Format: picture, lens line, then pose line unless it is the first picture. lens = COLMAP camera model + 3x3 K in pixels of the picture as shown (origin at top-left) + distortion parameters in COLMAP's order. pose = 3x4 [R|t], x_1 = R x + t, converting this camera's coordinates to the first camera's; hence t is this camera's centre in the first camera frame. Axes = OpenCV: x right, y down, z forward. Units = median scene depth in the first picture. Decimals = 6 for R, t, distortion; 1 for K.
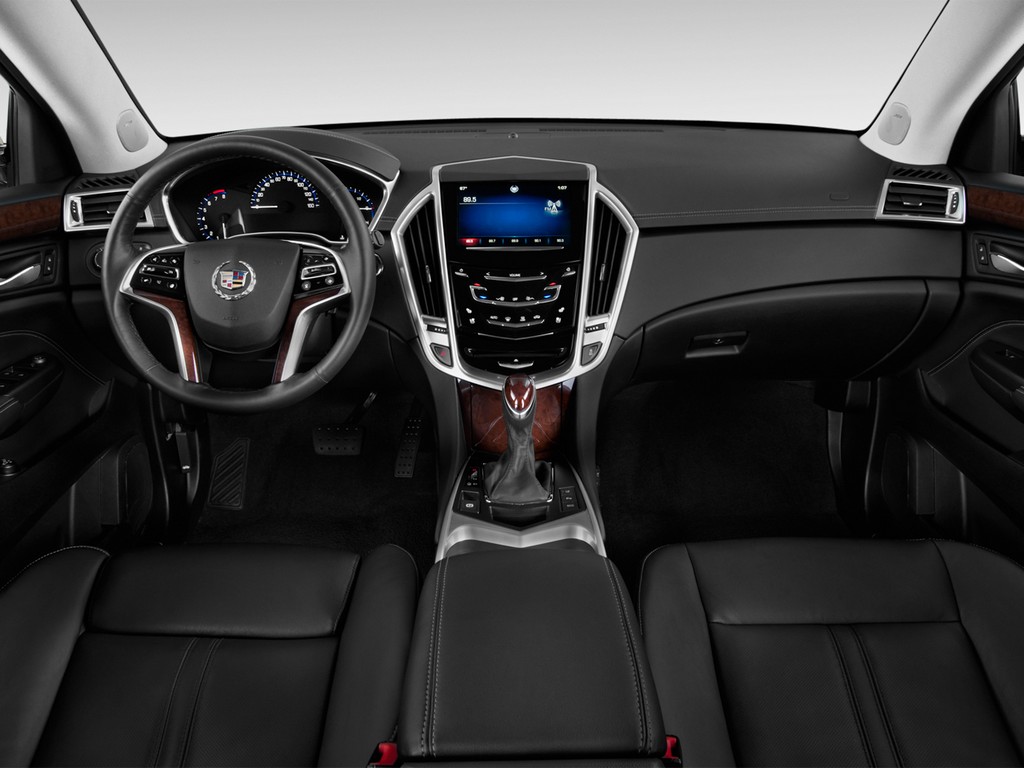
lens RADIAL K [[839.2, 0, 516.3], [0, 839.2, 355.8], [0, 0, 1]] dist [-0.145744, 0.047969]
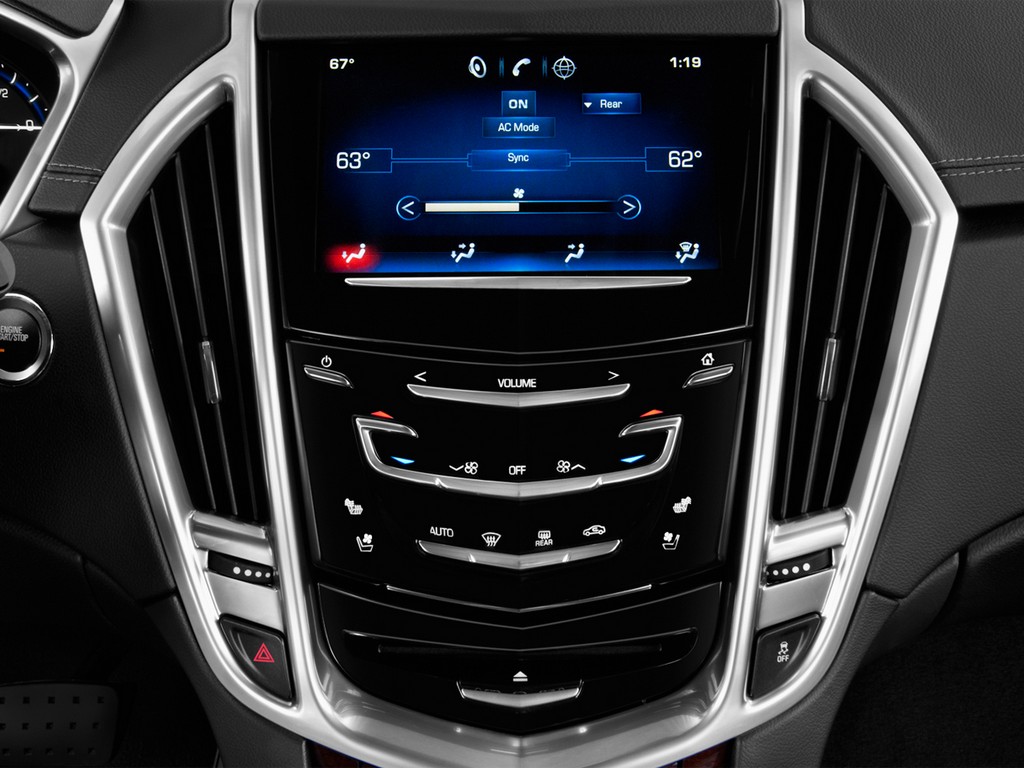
lens RADIAL K [[1336.4, 0, 518.2], [0, 1336.4, 368.5], [0, 0, 1]] dist [-0.024764, 0.000000]
pose [[0.999894, 0.005447, -0.013498, 0.004689], [-0.004793, 0.998835, 0.048015, -0.121120], [0.013744, -0.047945, 0.998755, 0.551554]]
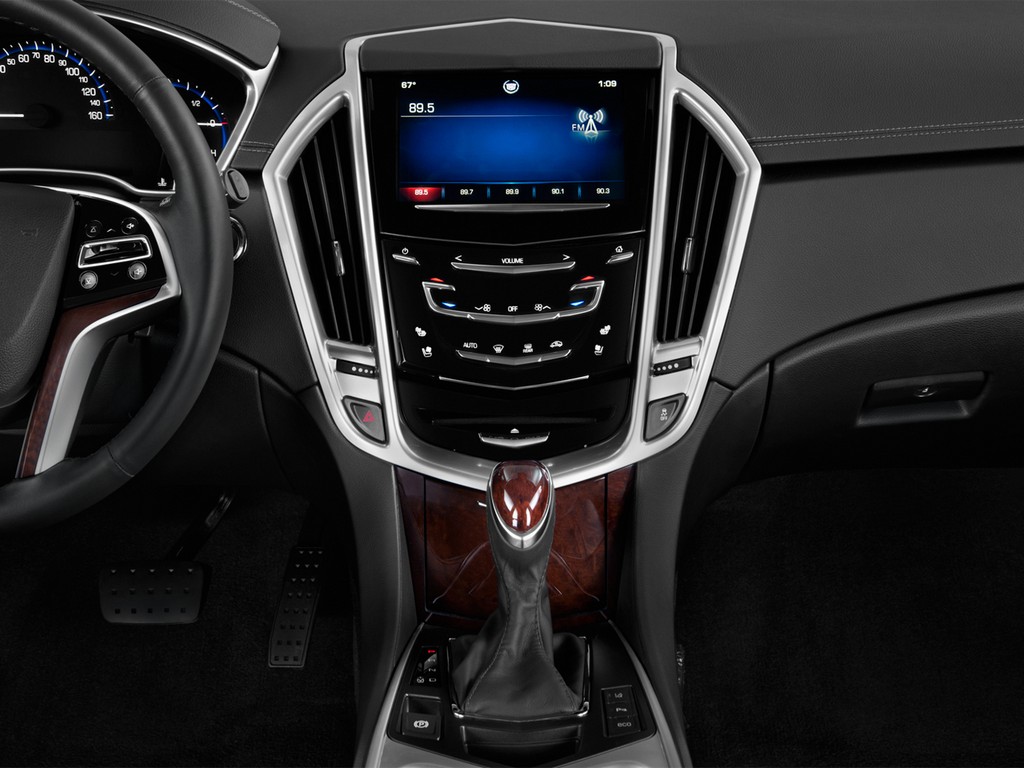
lens RADIAL K [[1692.4, 0, 515.3], [0, 1692.4, 392.9], [0, 0, 1]] dist [0.139035, 0.000000]
pose [[1.000000, -0.000531, 0.000449, -0.000381], [0.000538, 0.999868, -0.016242, -0.000779], [-0.000440, 0.016242, 0.999868, -0.010868]]
